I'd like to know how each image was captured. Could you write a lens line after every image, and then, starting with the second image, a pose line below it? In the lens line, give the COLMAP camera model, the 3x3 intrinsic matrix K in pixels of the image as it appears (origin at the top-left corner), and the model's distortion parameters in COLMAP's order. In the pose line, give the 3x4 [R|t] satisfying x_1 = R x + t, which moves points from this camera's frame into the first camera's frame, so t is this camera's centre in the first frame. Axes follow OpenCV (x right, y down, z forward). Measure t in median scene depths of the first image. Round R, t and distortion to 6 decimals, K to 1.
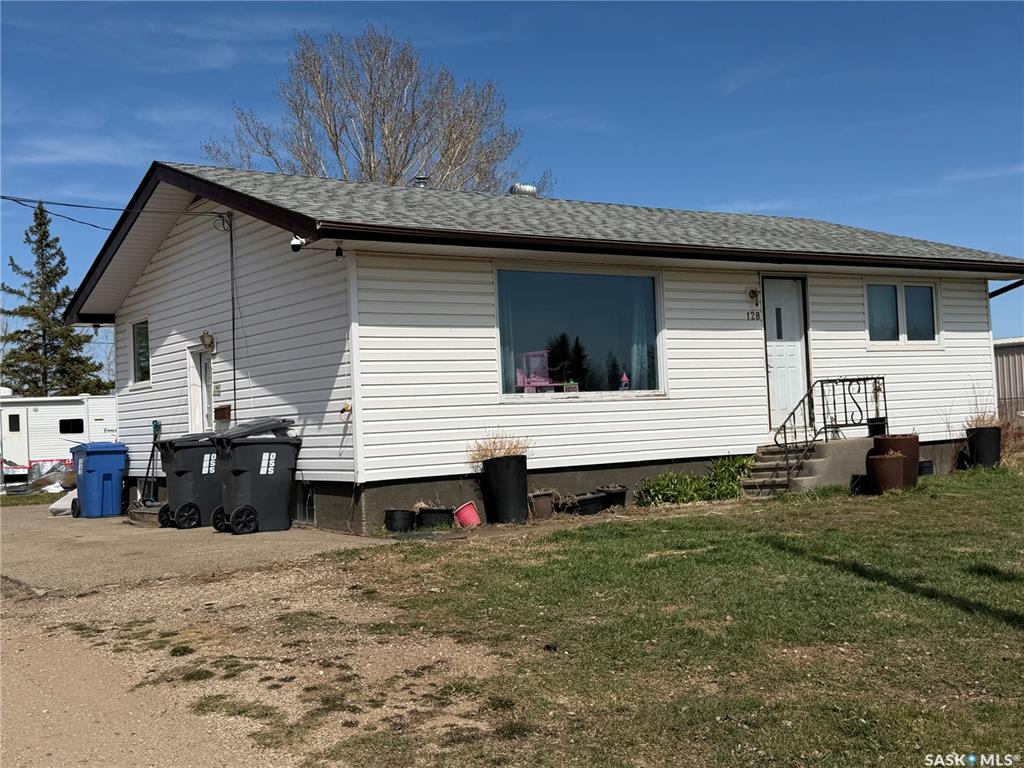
lens RADIAL K [[1186.2, 0, 512.0], [0, 1186.2, 384.0], [0, 0, 1]] dist [-0.012005, -0.010121]
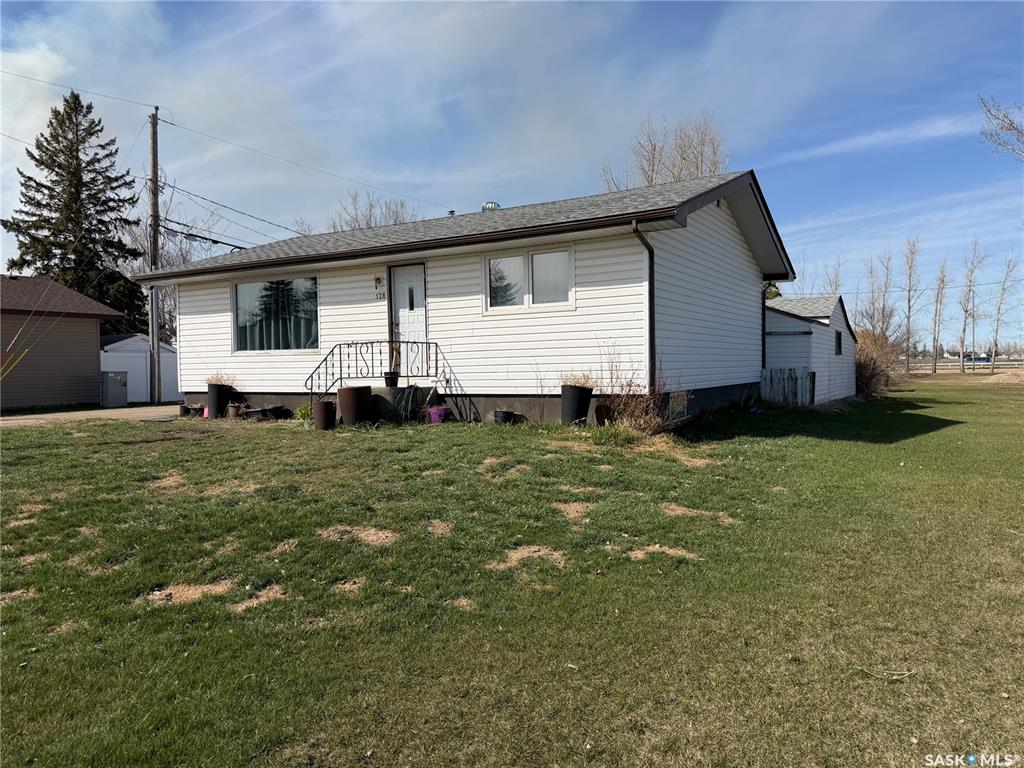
lens RADIAL K [[740.8, 0, 512.0], [0, 740.8, 384.0], [0, 0, 1]] dist [0.062619, -0.054979]
pose [[0.424407, 0.061777, -0.903362, 1.116381], [0.025937, 0.996431, 0.080327, -0.020599], [0.905100, -0.057522, 0.421290, 0.793425]]
